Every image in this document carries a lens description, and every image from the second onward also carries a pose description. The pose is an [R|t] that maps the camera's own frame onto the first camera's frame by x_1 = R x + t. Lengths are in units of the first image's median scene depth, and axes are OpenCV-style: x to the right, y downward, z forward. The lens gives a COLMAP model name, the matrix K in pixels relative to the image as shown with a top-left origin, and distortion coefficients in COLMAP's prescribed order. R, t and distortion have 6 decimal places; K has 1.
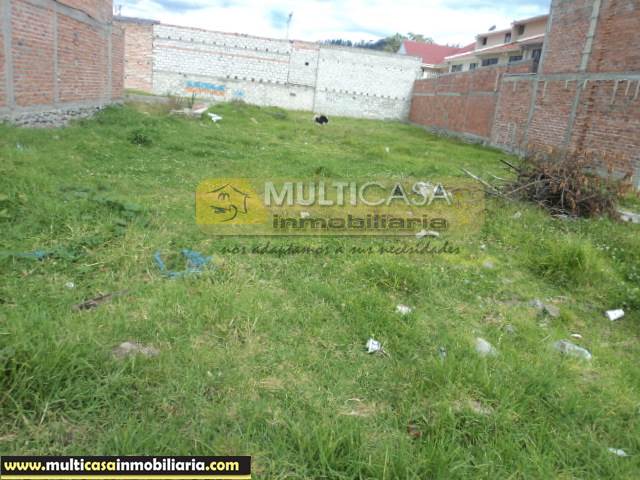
lens RADIAL K [[533.9, 0, 320.0], [0, 533.9, 240.0], [0, 0, 1]] dist [0.004349, 0.010104]
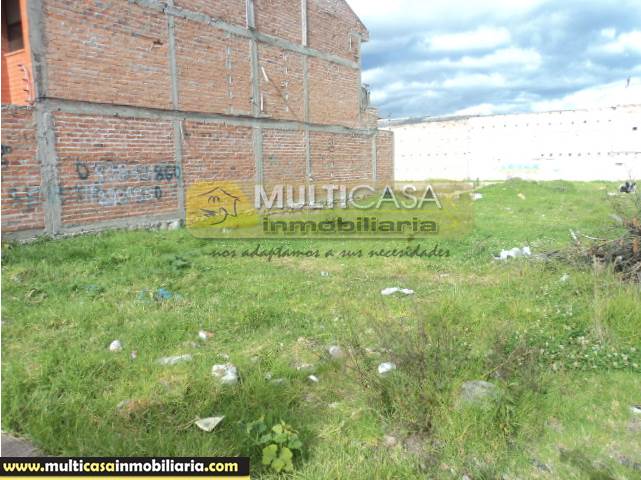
lens RADIAL K [[537.0, 0, 314.8], [0, 537.0, 240.1], [0, 0, 1]] dist [-0.006626, -0.000661]
pose [[0.761736, -0.035893, -0.646893, 0.218187], [-0.067316, 0.988676, -0.134124, 0.012171], [0.644381, 0.145713, 0.750694, 0.029971]]
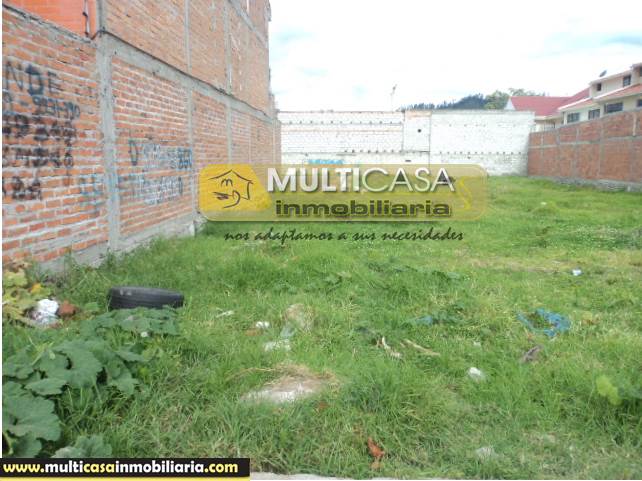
lens RADIAL K [[535.5, 0, 321.0], [0, 535.5, 240.5], [0, 0, 1]] dist [0.004349, 0.010104]
pose [[0.984395, -0.085179, -0.153981, -0.112085], [0.066088, 0.989939, -0.125113, -0.001892], [0.163088, 0.112984, 0.980121, -0.042004]]
